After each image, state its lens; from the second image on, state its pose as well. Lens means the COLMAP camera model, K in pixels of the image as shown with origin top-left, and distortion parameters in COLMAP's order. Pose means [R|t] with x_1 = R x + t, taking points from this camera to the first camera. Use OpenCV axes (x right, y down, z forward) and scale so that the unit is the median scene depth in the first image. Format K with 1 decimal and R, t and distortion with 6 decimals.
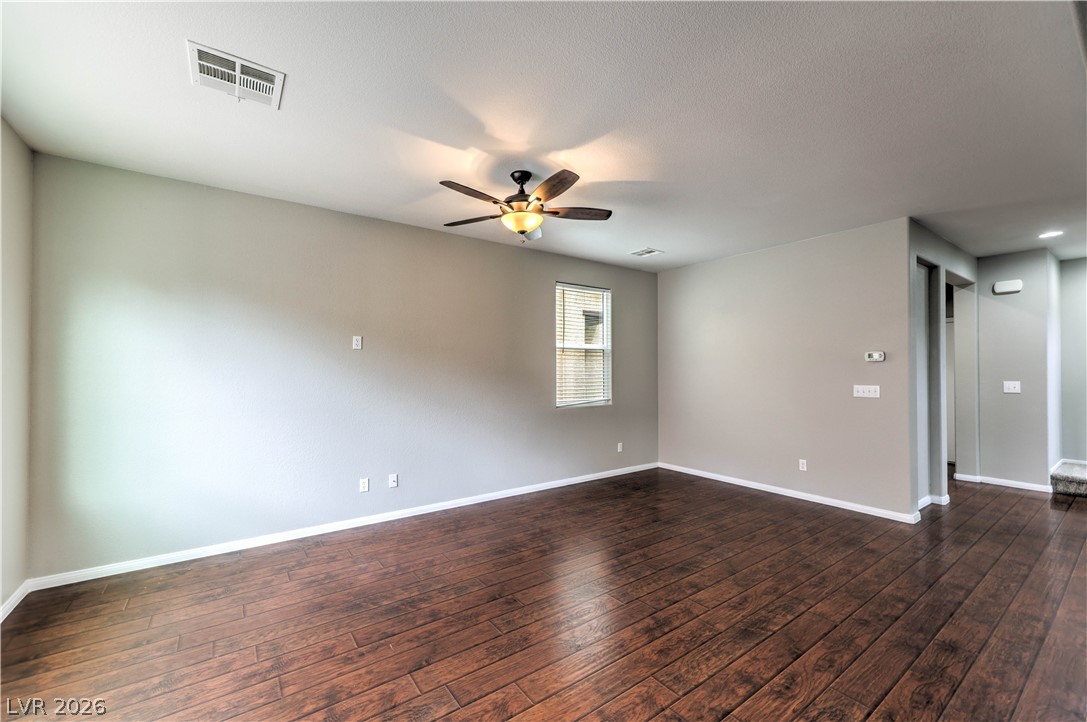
lens RADIAL K [[439.8, 0, 549.5], [0, 439.8, 370.8], [0, 0, 1]] dist [0.006888, 0.000439]
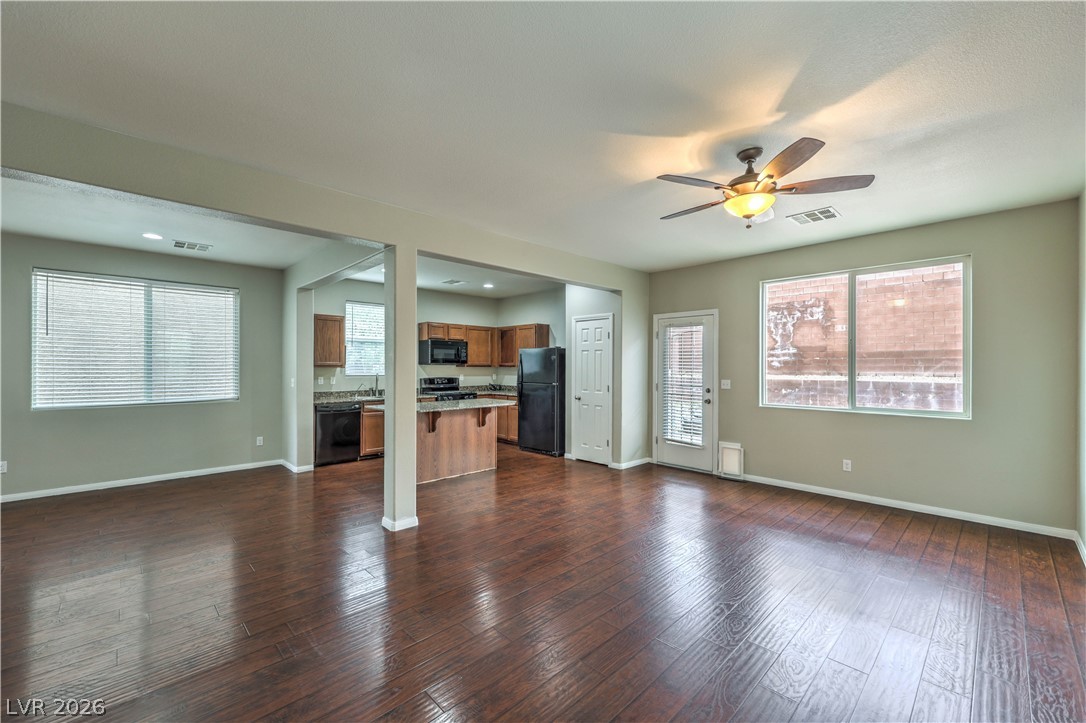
lens RADIAL K [[439.4, 0, 541.5], [0, 439.4, 364.6], [0, 0, 1]] dist [0.006888, 0.000439]
pose [[-0.989607, 0.001446, -0.143793, 0.371635], [0.001451, 0.999999, 0.000067, -0.009967], [0.143793, -0.000142, -0.989608, 1.386361]]
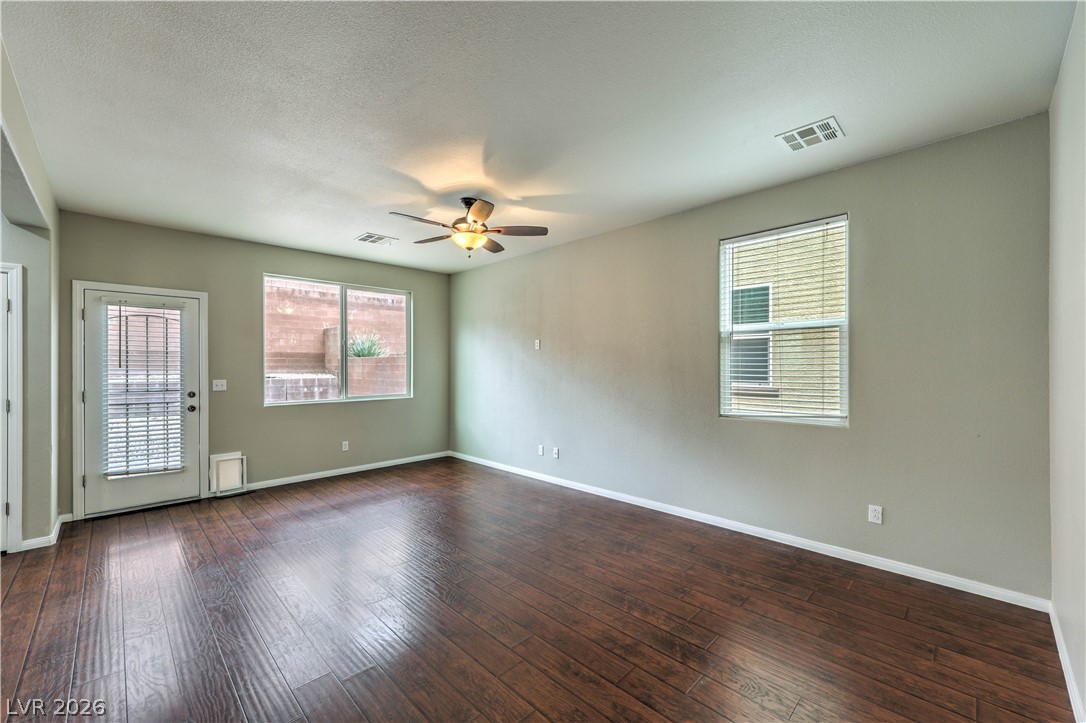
lens RADIAL K [[439.4, 0, 544.1], [0, 439.4, 368.4], [0, 0, 1]] dist [0.006888, 0.000439]
pose [[0.156325, 0.008852, -0.987666, 0.870139], [0.000906, 0.999958, 0.009106, -0.001245], [0.987705, -0.002318, 0.156310, 0.772874]]
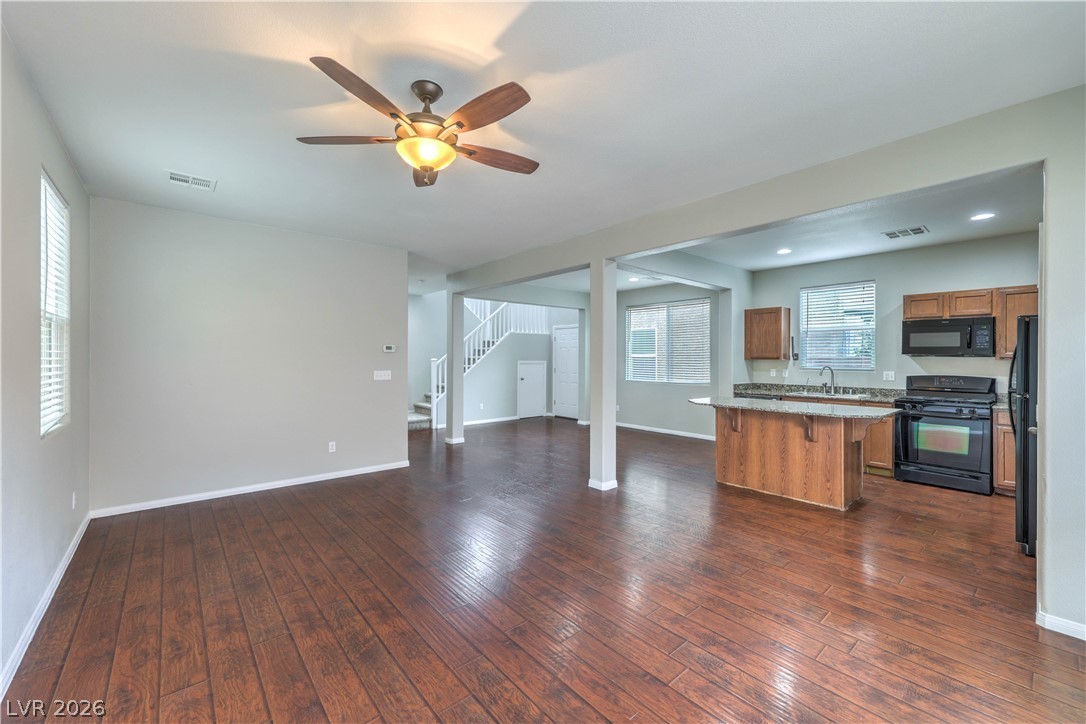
lens RADIAL K [[439.4, 0, 540.7], [0, 439.4, 356.6], [0, 0, 1]] dist [0.006888, 0.000439]
pose [[-0.078703, 0.006605, 0.996876, -0.610146], [-0.001666, 0.999976, -0.006757, 0.000598], [-0.996897, -0.002193, -0.078690, 0.666746]]
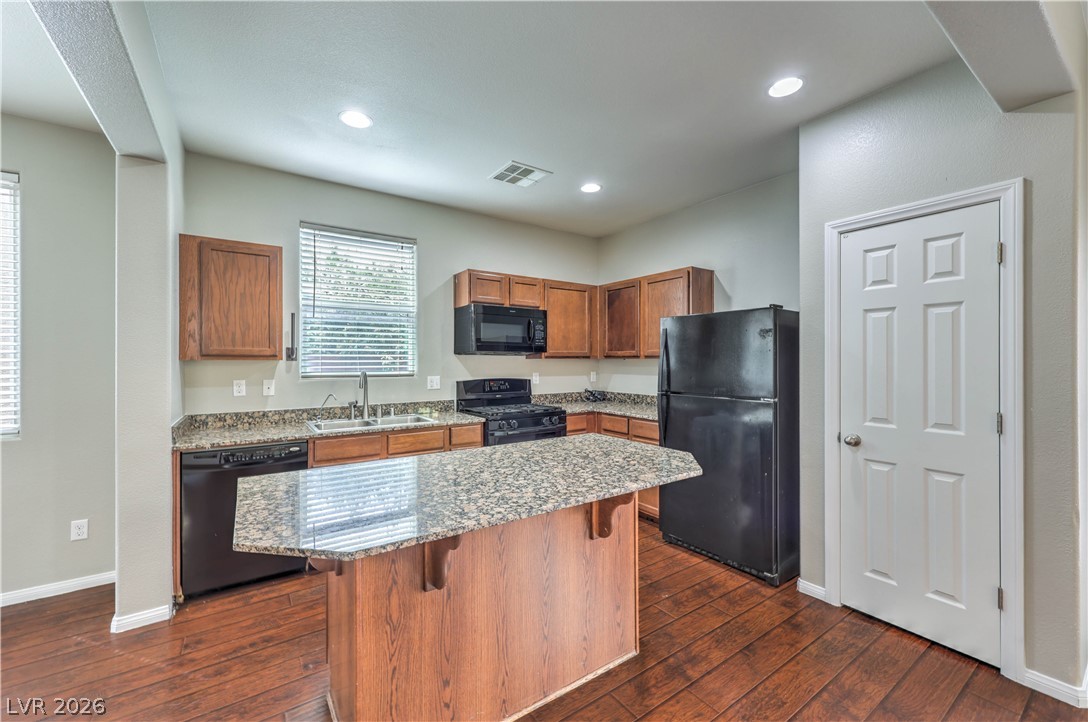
lens RADIAL K [[440.2, 0, 542.9], [0, 440.2, 357.1], [0, 0, 1]] dist [0.006888, 0.000439]
pose [[-0.999880, 0.005079, 0.014625, 0.409673], [0.004986, 0.999967, -0.006385, 0.002344], [-0.014657, -0.006311, -0.999873, 0.424649]]
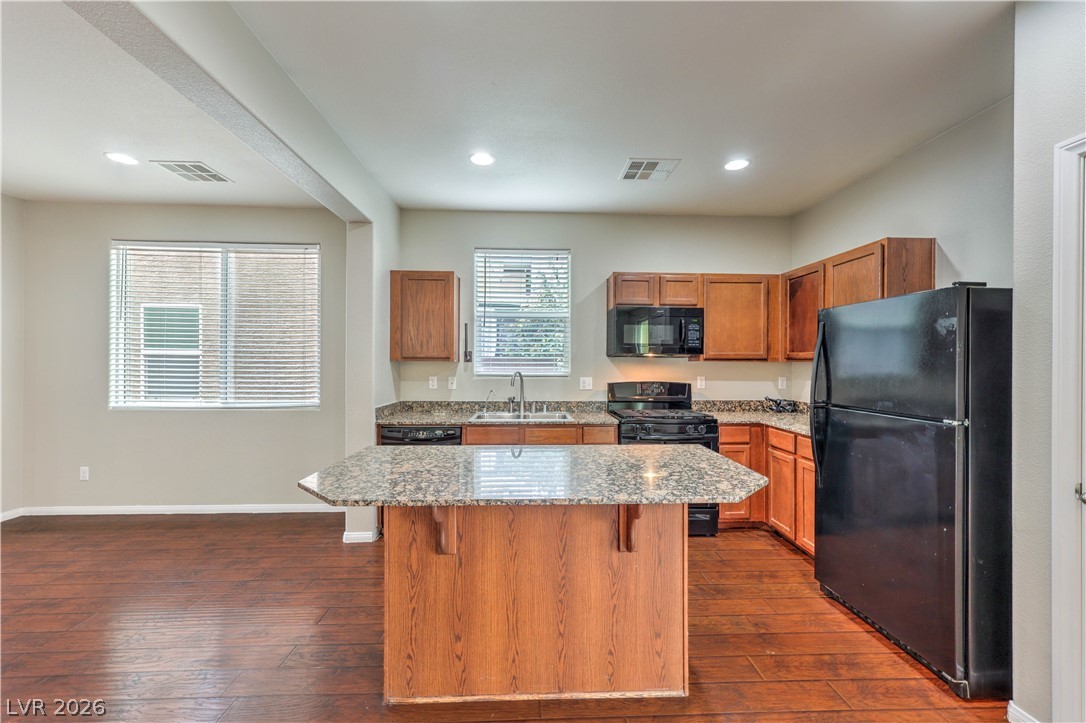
lens RADIAL K [[439.4, 0, 547.1], [0, 439.4, 362.4], [0, 0, 1]] dist [0.006888, 0.000439]
pose [[-0.836301, 0.000568, 0.548270, 0.187281], [-0.001579, 0.999993, -0.003445, 0.005343], [-0.548268, -0.003747, -0.836294, 0.365606]]
